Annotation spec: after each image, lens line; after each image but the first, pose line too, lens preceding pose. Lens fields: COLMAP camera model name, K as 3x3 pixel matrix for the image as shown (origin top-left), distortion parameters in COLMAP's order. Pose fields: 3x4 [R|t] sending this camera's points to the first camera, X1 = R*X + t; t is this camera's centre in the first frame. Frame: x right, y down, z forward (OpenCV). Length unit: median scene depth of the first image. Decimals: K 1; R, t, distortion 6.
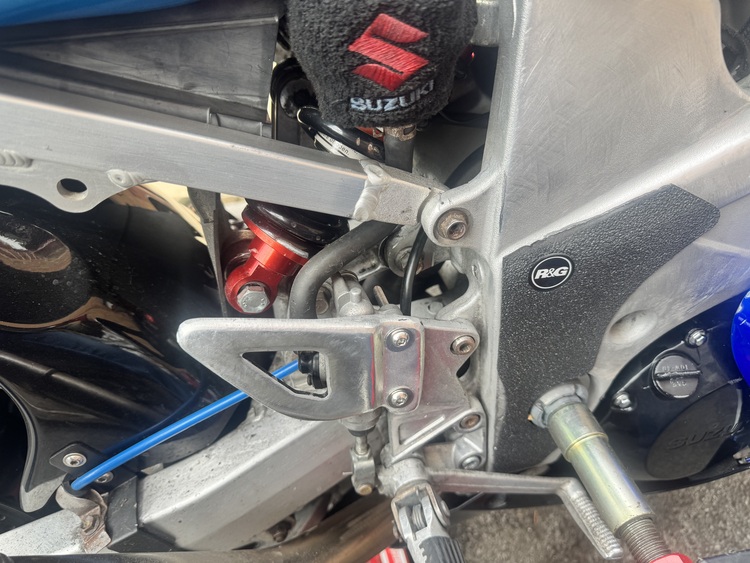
lens RADIAL K [[519.8, 0, 375.0], [0, 519.8, 280.8], [0, 0, 1]] dist [0.047557, -0.004035]
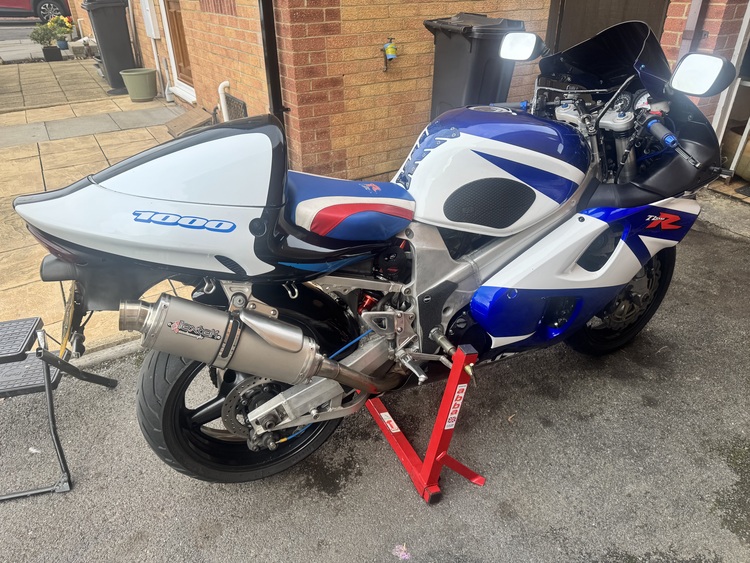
lens RADIAL K [[519.8, 0, 374.9], [0, 519.8, 277.9], [0, 0, 1]] dist [0.047557, -0.004035]
pose [[0.984322, -0.085799, 0.154108, -0.845075], [0.110511, 0.980958, -0.159712, 0.491018], [-0.137470, 0.174238, 0.975060, -3.567617]]
